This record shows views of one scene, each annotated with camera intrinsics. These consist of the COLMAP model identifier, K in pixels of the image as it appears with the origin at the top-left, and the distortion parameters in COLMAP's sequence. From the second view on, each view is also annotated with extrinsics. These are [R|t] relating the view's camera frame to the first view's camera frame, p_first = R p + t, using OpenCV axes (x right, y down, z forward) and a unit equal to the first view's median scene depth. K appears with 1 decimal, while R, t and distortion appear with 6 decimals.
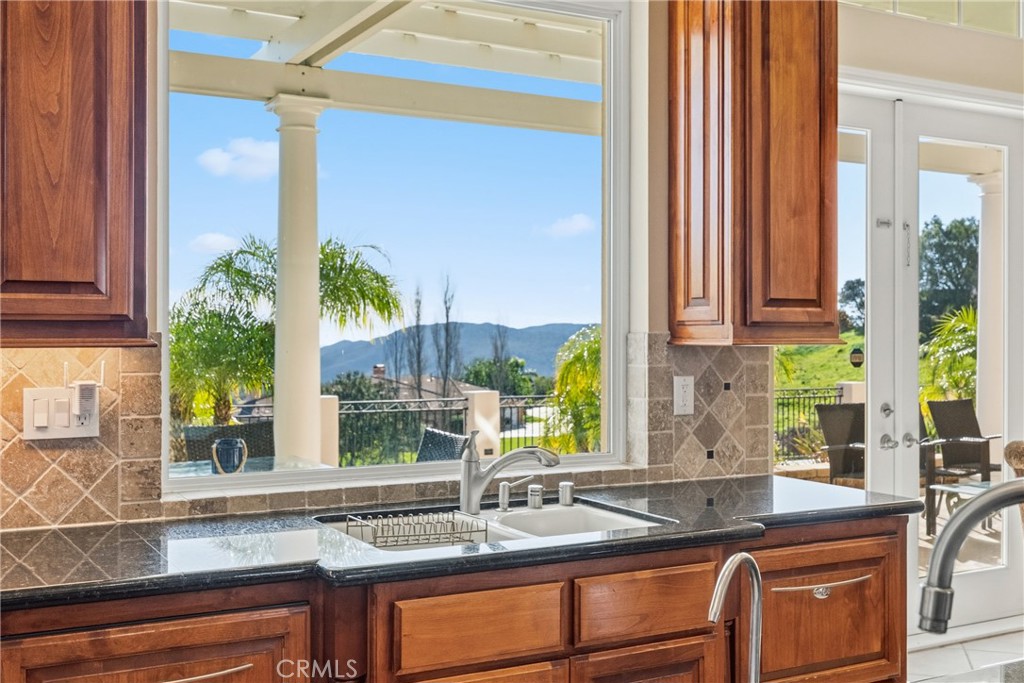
lens RADIAL K [[1118.4, 0, 511.3], [0, 1118.4, 331.8], [0, 0, 1]] dist [-0.003693, 0.000000]
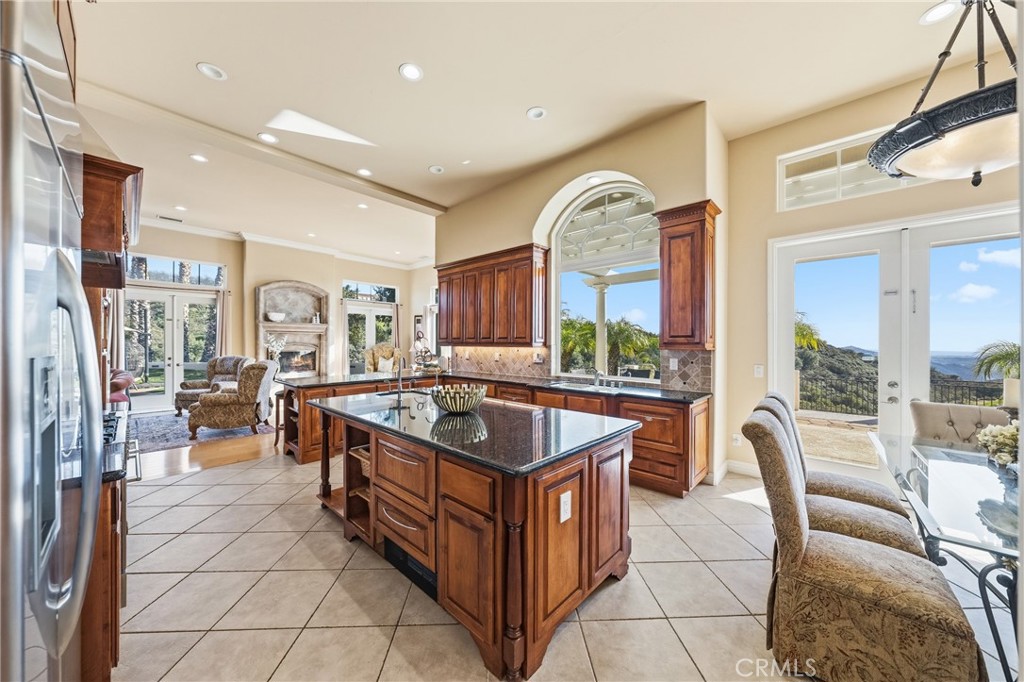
lens RADIAL K [[355.5, 0, 510.7], [0, 355.5, 344.0], [0, 0, 1]] dist [-0.000562, 0.000016]
pose [[0.316572, -0.001200, -0.948568, 1.059381], [-0.002221, 0.999996, -0.002007, -0.001111], [0.948566, 0.002742, 0.316568, 0.202691]]
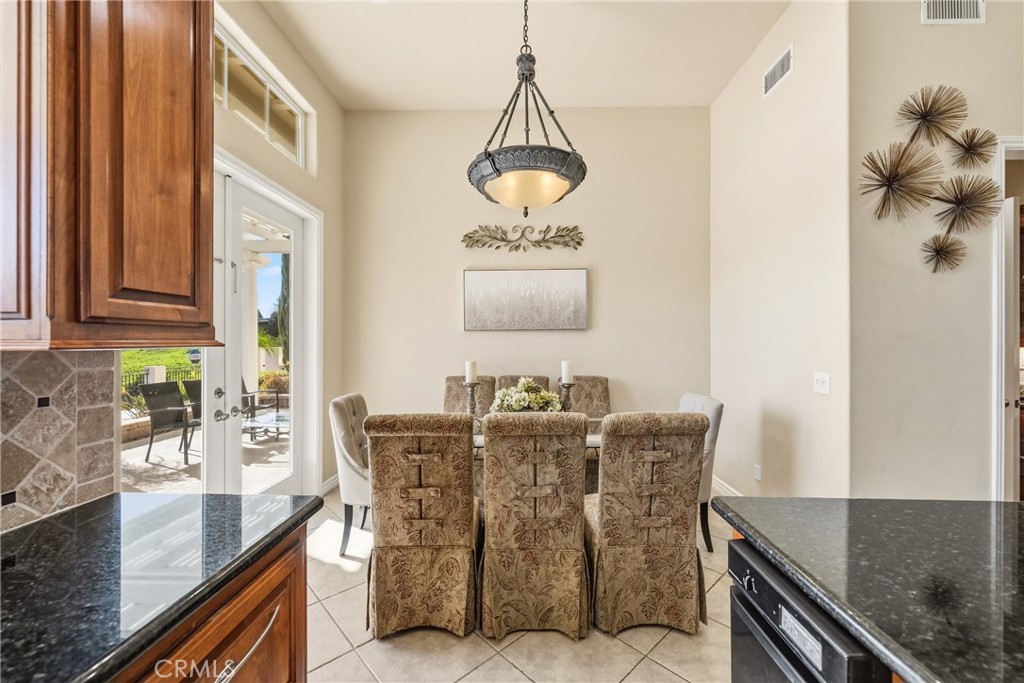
lens RADIAL K [[406.5, 0, 511.5], [0, 406.5, 340.0], [0, 0, 1]] dist [-0.002759, 0.000313]
pose [[0.515675, -0.000187, 0.856784, 0.127095], [0.002149, 0.999997, -0.001075, 0.006686], [-0.856781, 0.002395, 0.515674, 0.611812]]
